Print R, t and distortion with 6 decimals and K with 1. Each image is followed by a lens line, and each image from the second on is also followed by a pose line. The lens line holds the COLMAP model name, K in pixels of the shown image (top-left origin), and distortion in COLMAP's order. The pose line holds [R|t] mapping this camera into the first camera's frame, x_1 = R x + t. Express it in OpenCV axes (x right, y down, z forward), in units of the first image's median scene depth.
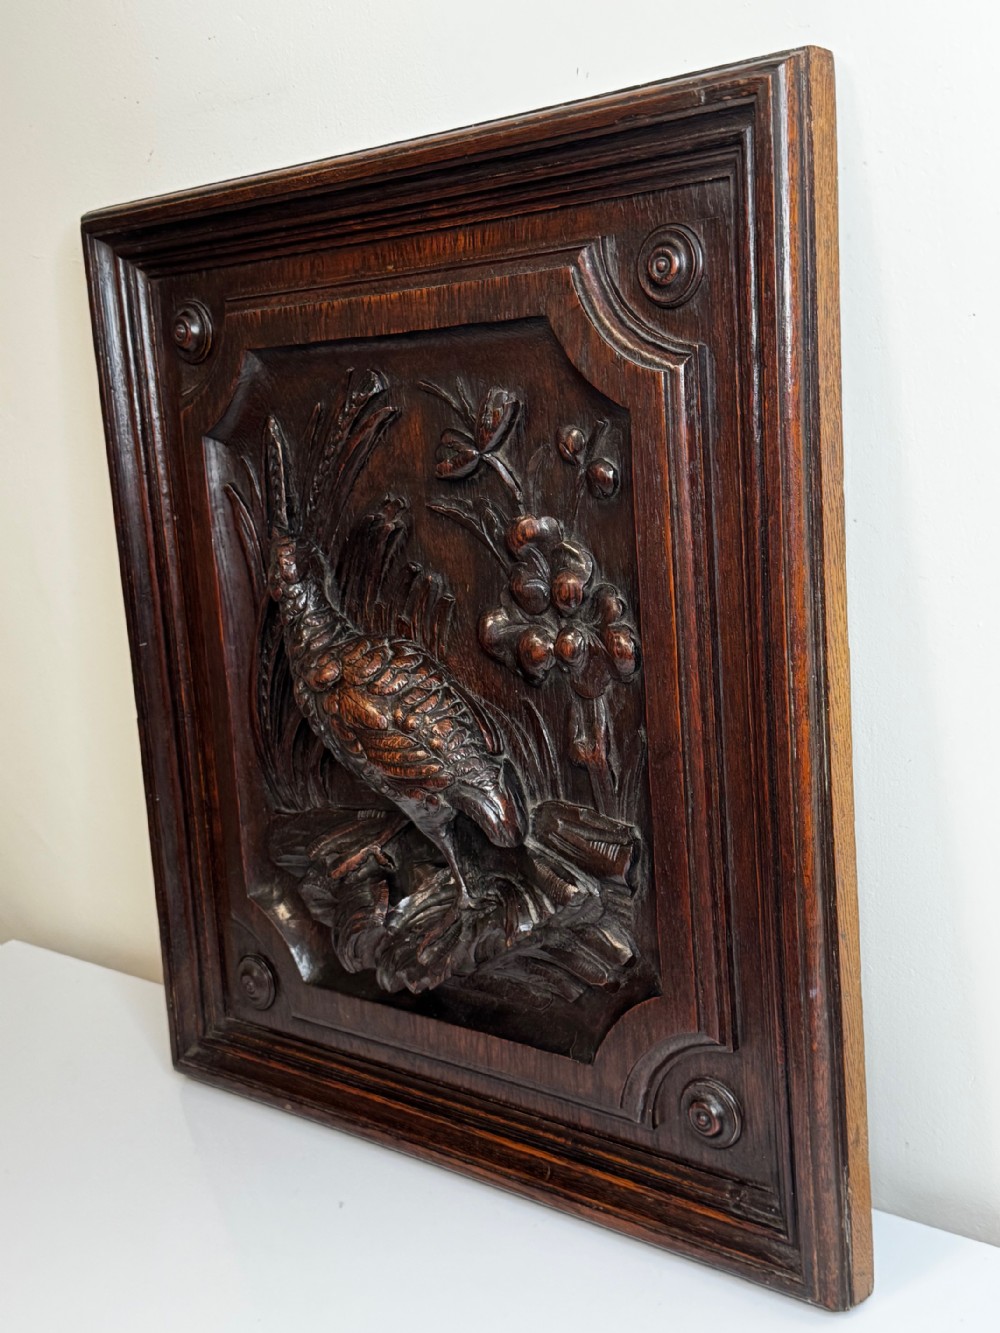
lens RADIAL K [[1513.1, 0, 500.0], [0, 1513.1, 666.5], [0, 0, 1]] dist [0.176495, -0.431804]
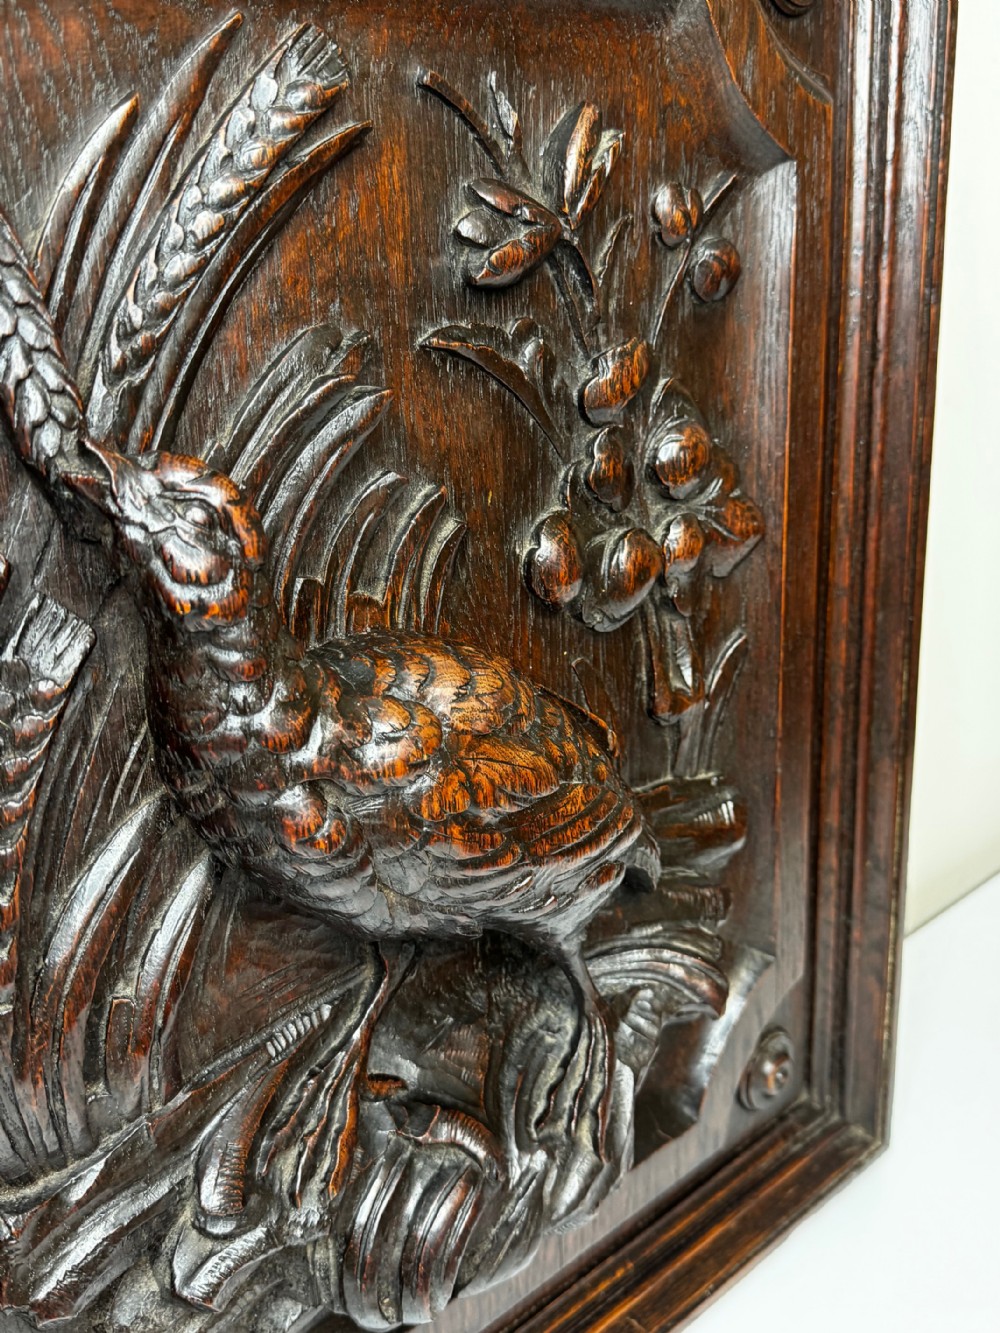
lens RADIAL K [[1336.7, 0, 503.2], [0, 1336.7, 674.0], [0, 0, 1]] dist [0.174194, -0.462921]
pose [[0.109106, -0.256748, 0.960300, -0.497875], [0.195339, 0.952768, 0.232540, -0.103004], [-0.974648, 0.162213, 0.154106, 0.941862]]
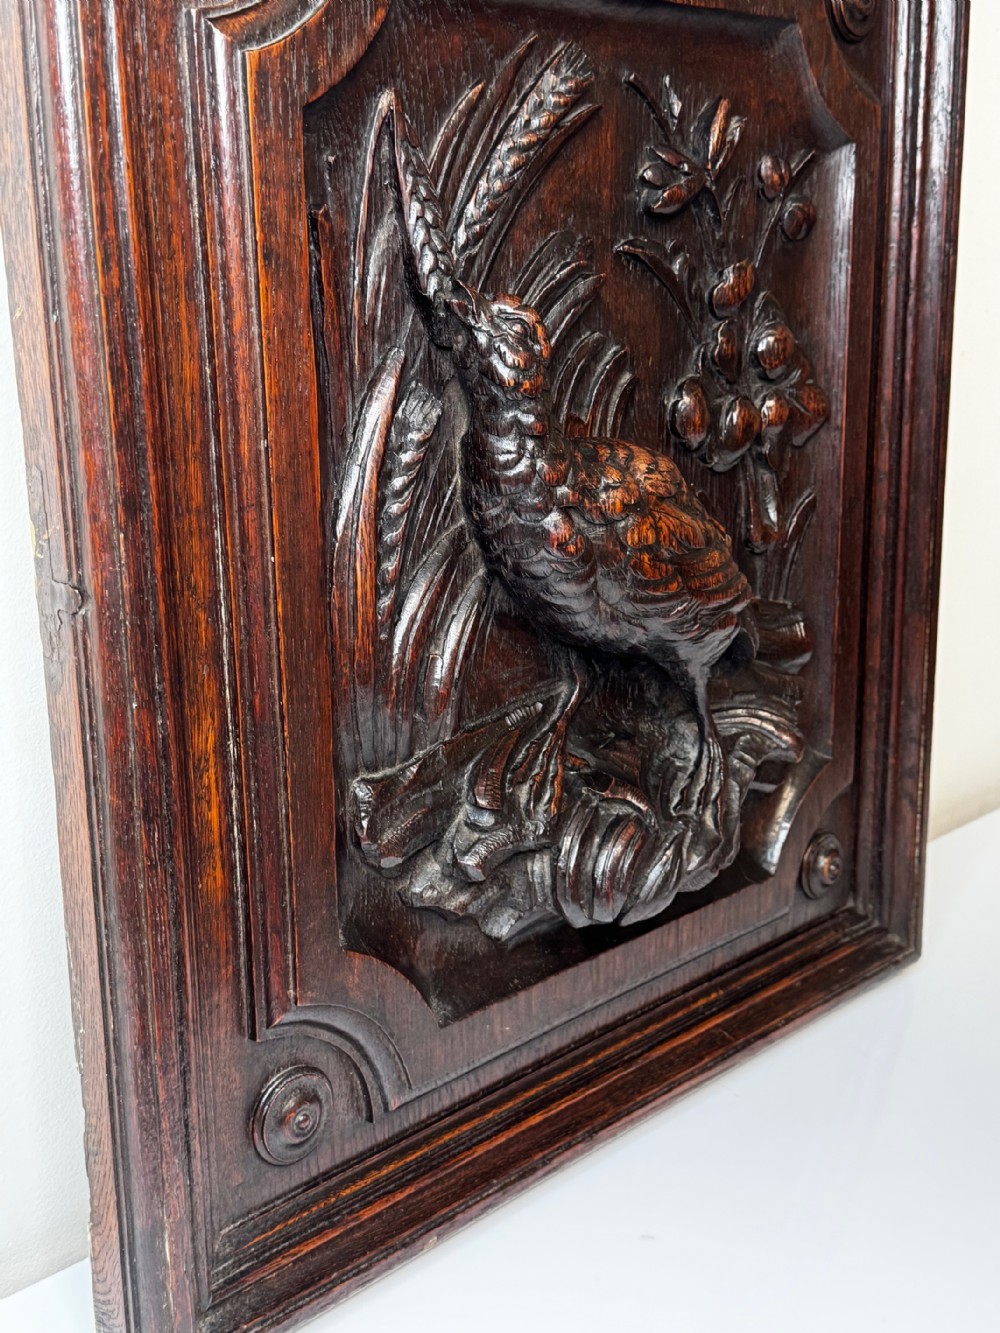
lens RADIAL K [[1643.7, 0, 499.6], [0, 1643.7, 677.3], [0, 0, 1]] dist [0.165475, -0.386382]
pose [[0.069924, -0.179903, 0.981196, -0.896096], [0.175107, 0.970545, 0.165471, -0.049147], [-0.982063, 0.160244, 0.099366, 1.028084]]
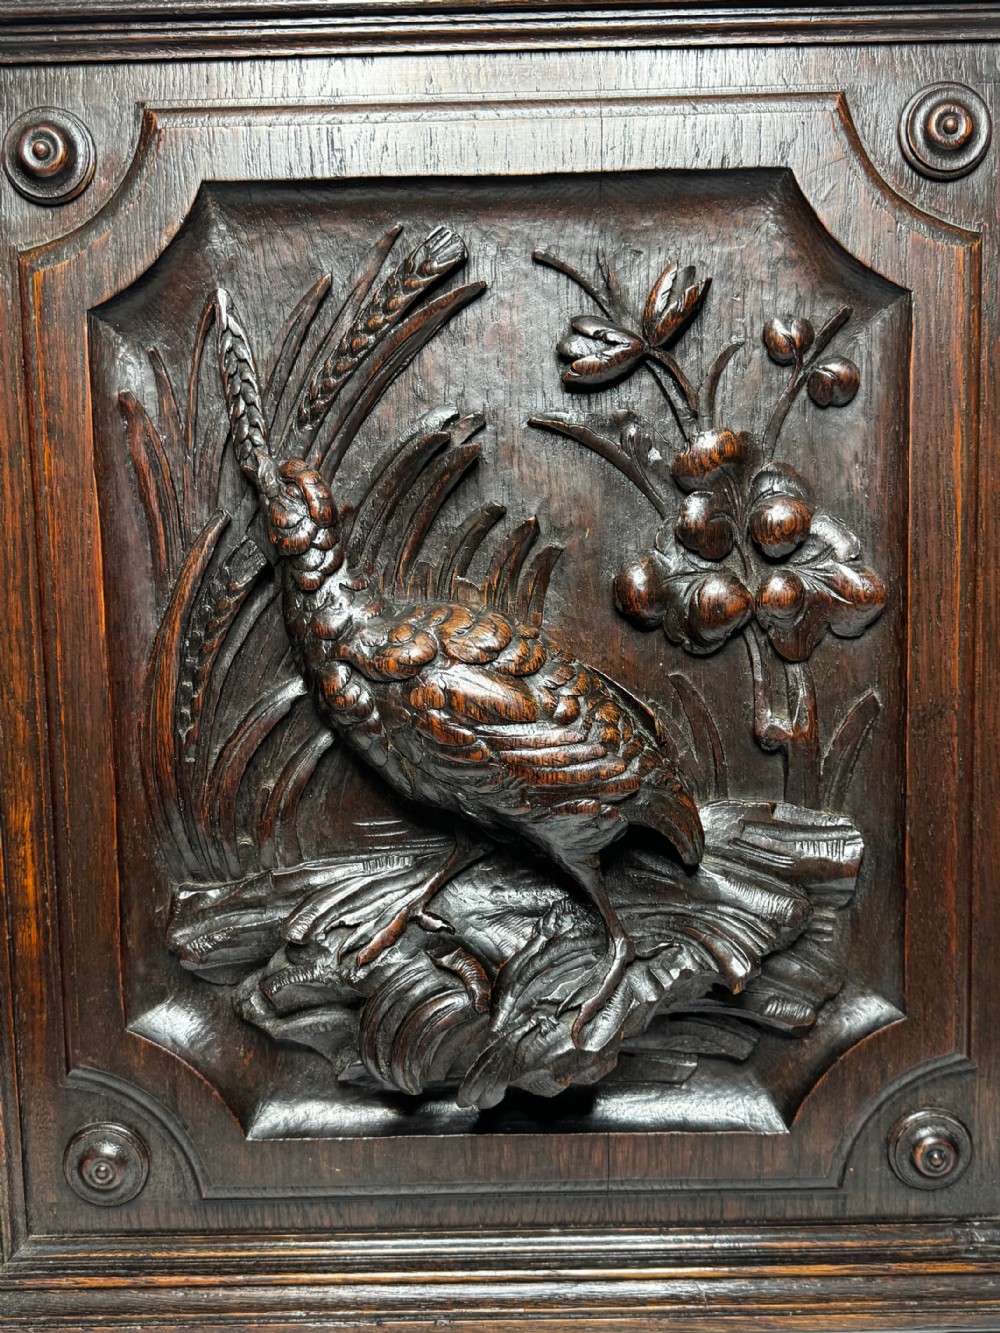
lens RADIAL K [[1336.7, 0, 503.2], [0, 1336.7, 674.0], [0, 0, 1]] dist [0.174194, -0.462921]
pose [[0.766636, -0.020954, 0.641740, -0.488810], [0.076562, 0.995320, -0.058963, 0.054875], [-0.637501, 0.094336, 0.764653, 0.527747]]
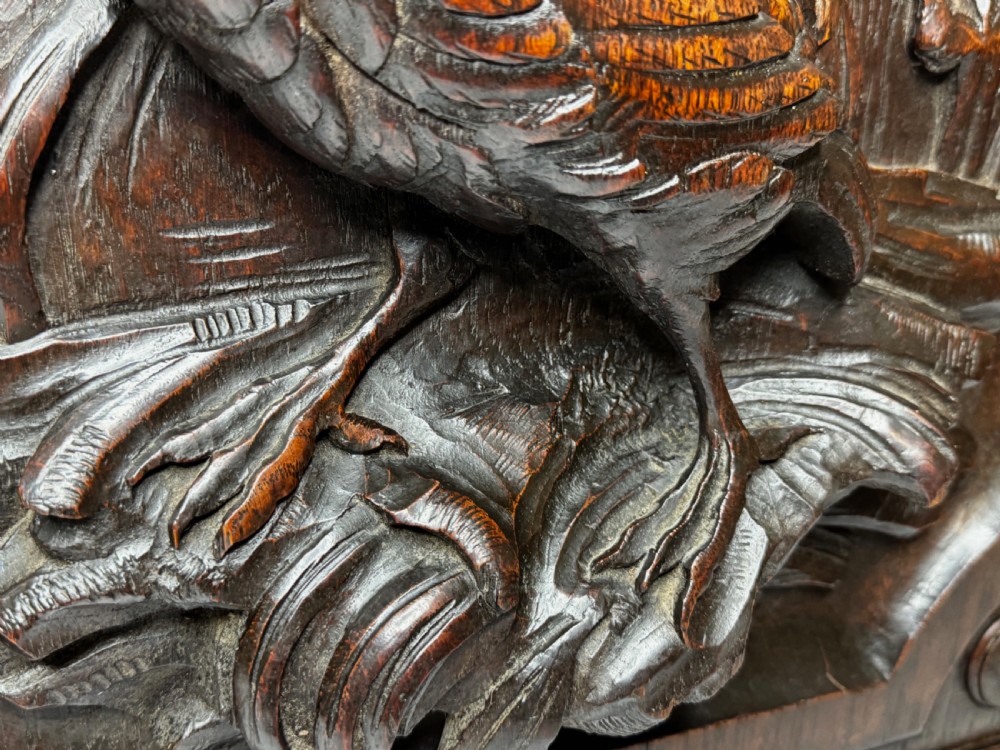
lens RADIAL K [[1094.3, 0, 501.6], [0, 1094.3, 386.9], [0, 0, 1]] dist [0.160754, -0.488284]
pose [[0.462726, -0.221227, 0.858454, -0.293790], [0.097097, 0.975183, 0.198971, 0.075913], [-0.881168, -0.008716, 0.472723, 0.925370]]
